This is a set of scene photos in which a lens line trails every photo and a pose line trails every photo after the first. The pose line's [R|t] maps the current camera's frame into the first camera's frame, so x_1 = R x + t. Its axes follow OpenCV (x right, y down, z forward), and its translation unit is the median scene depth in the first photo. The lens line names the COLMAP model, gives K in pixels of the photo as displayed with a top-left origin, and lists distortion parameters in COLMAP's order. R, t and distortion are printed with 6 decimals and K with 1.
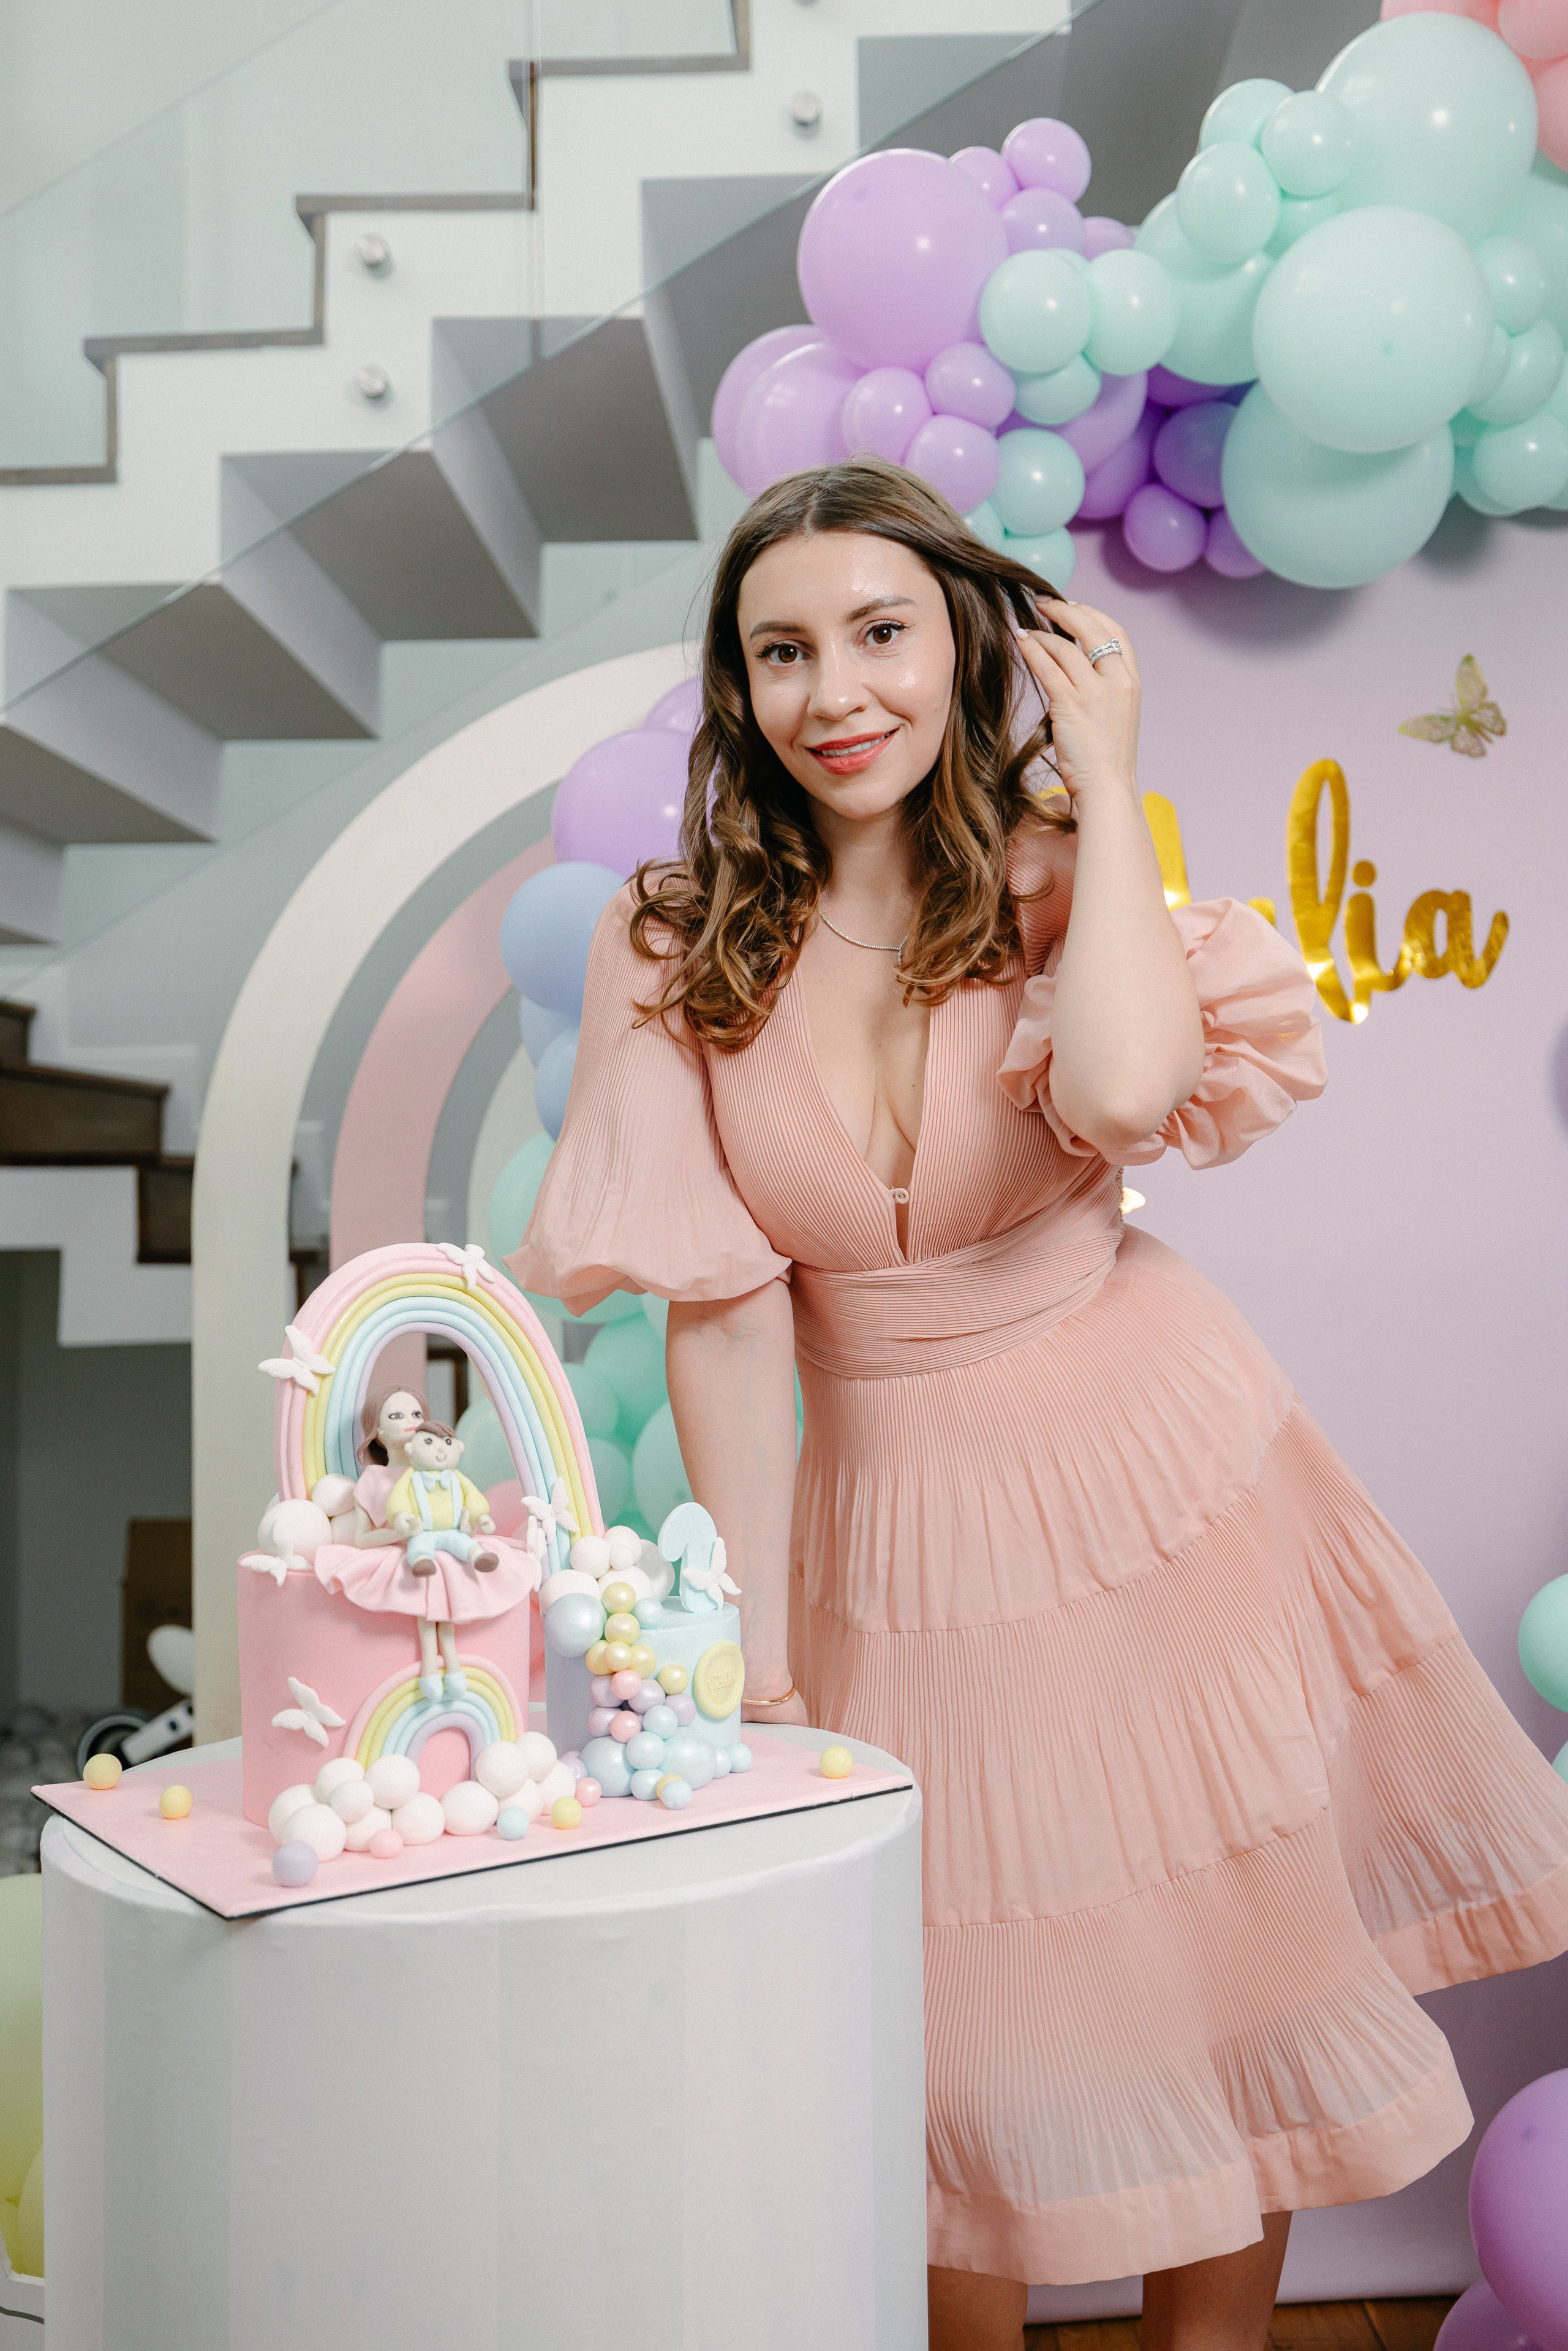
lens RADIAL K [[2328.2, 0, 790.8], [0, 2328.2, 1111.3], [0, 0, 1]] dist [0.012996, 0.000000]
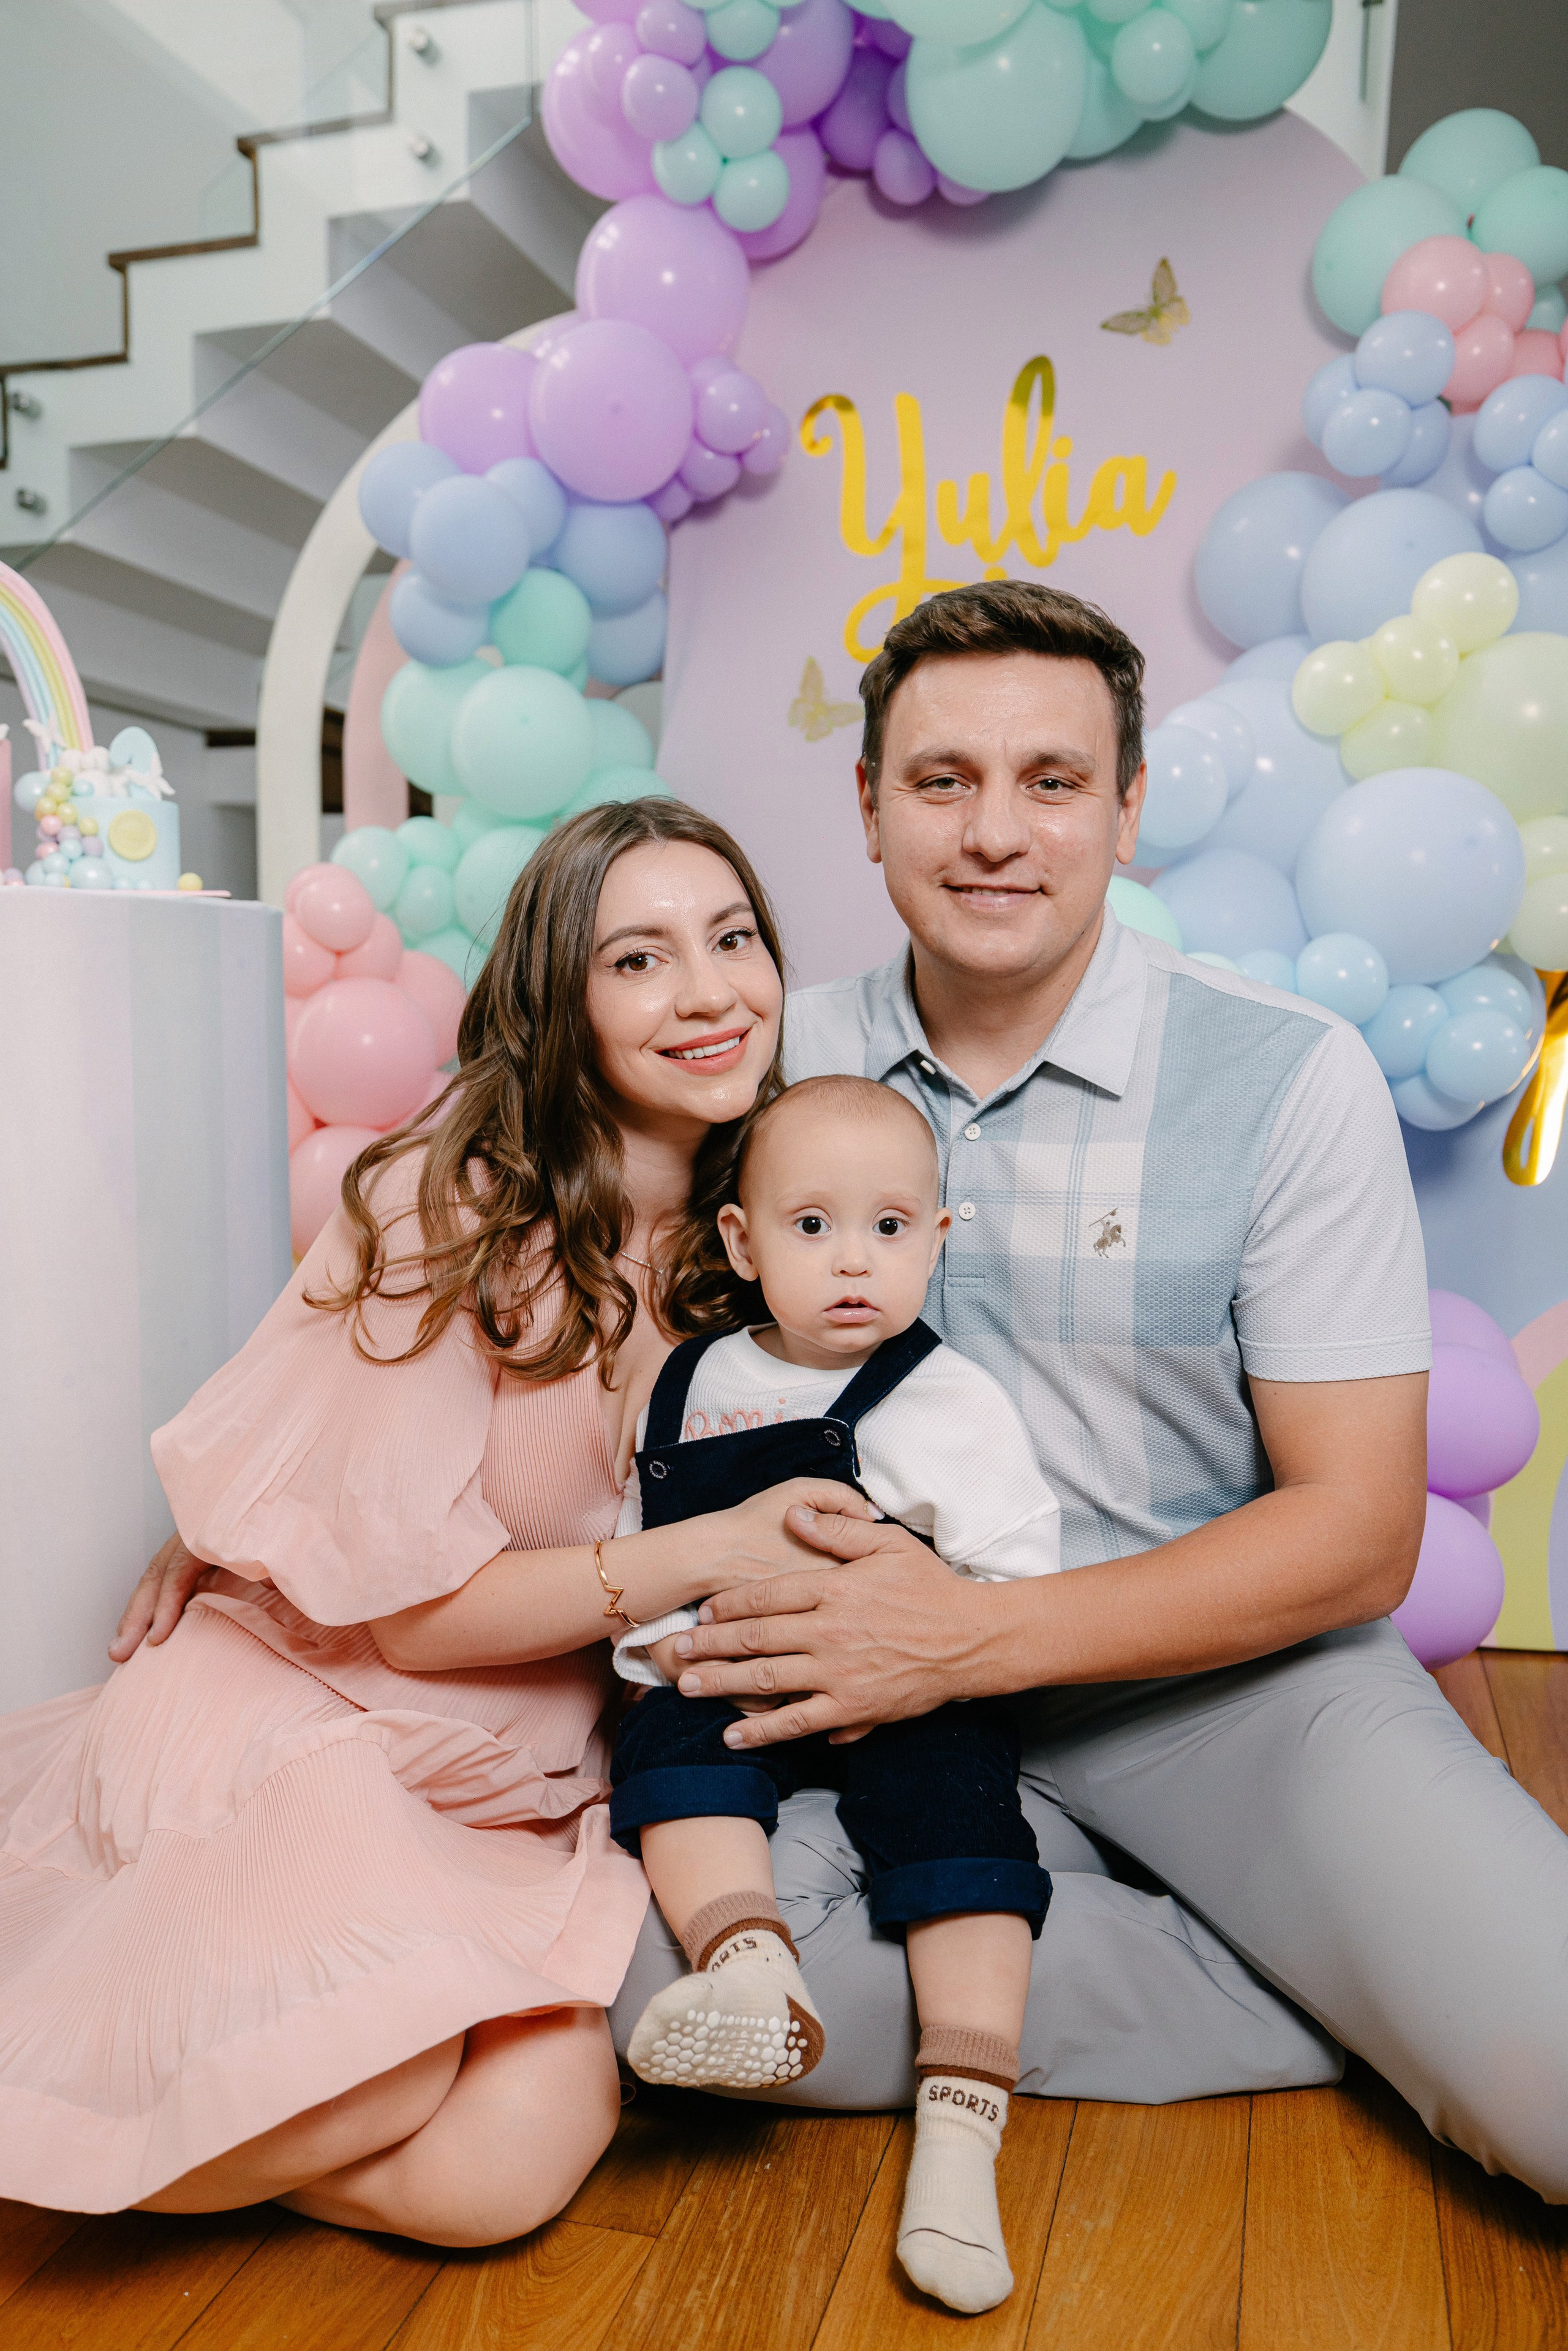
lens RADIAL K [[1781.6, 0, 779.9], [0, 1781.6, 1188.4], [0, 0, 1]] dist [0.016926, -0.003270]
pose [[0.966500, 0.043607, -0.252934, 0.396717], [-0.009347, 0.990788, 0.135098, 0.181615], [0.256495, -0.128208, 0.958005, -0.016265]]
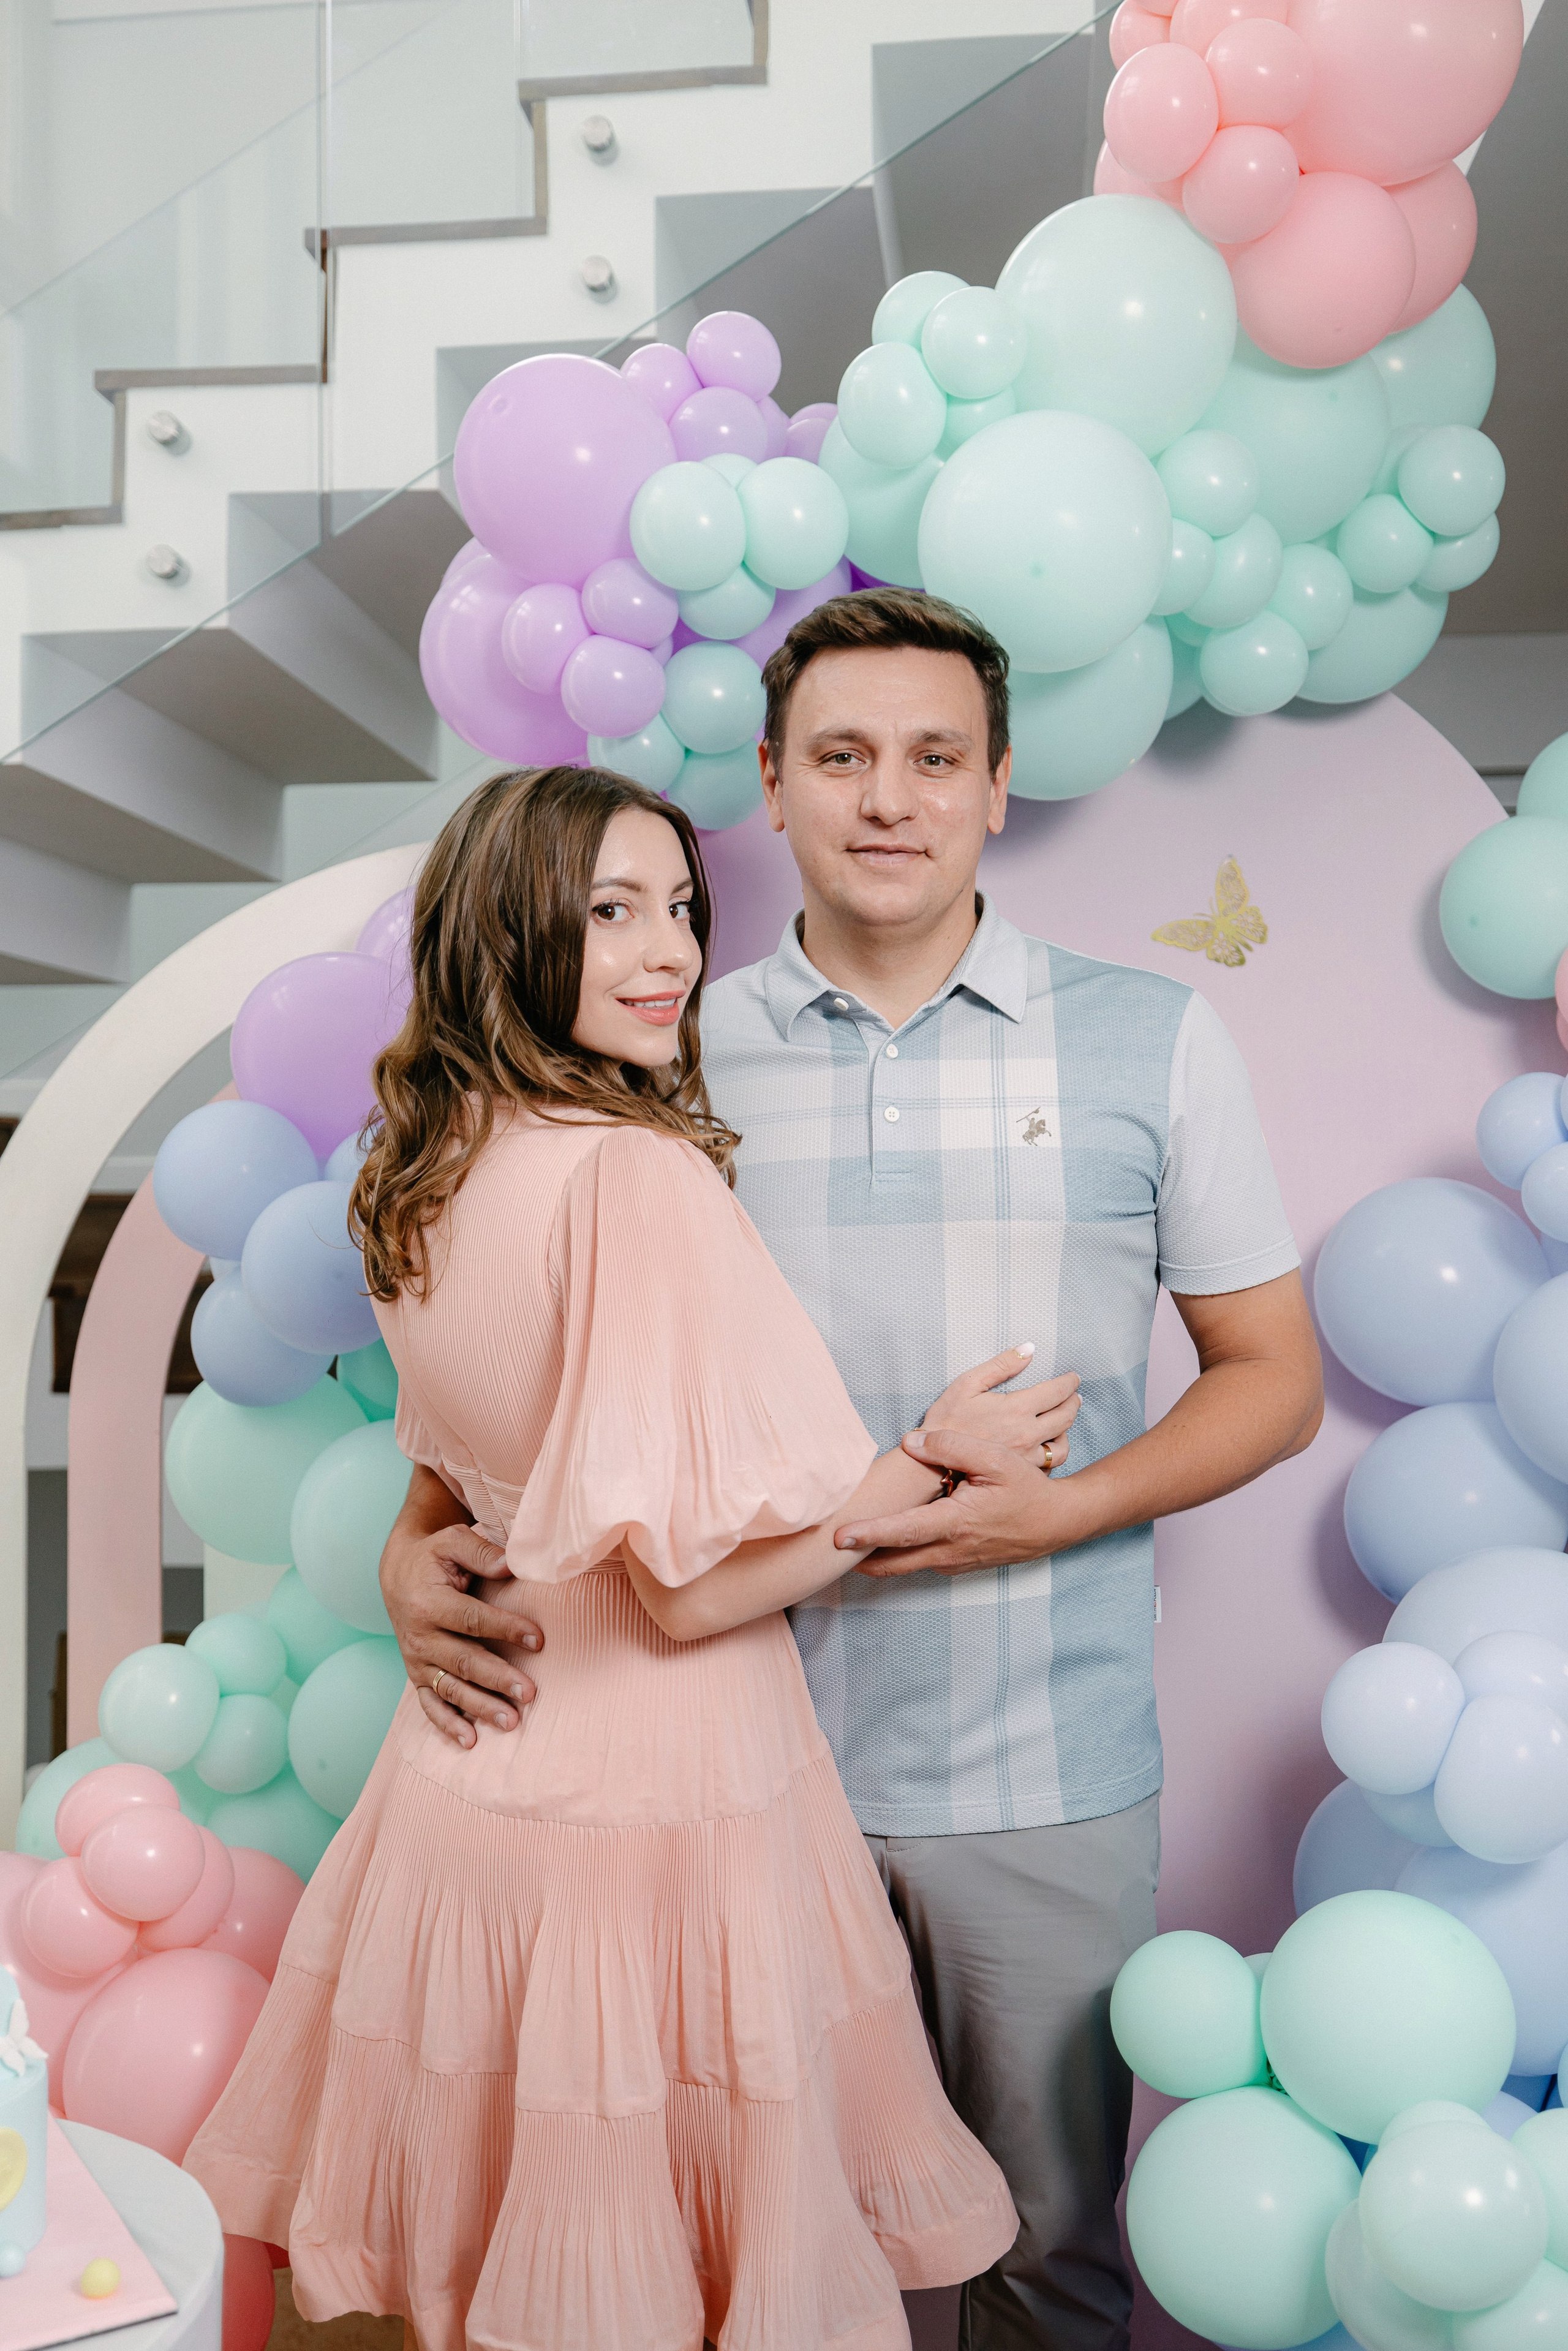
lens RADIAL K [[2193.2, 0, 763.8], [0, 2193.2, 1171.5], [0, 0, 1]] dist [0.014176, 0.000000]
pose [[0.996671, 0.007762, -0.081155, 0.196304], [-0.006083, 0.999763, 0.020917, -0.095310], [0.081298, -0.020354, 0.996482, 0.107933]]
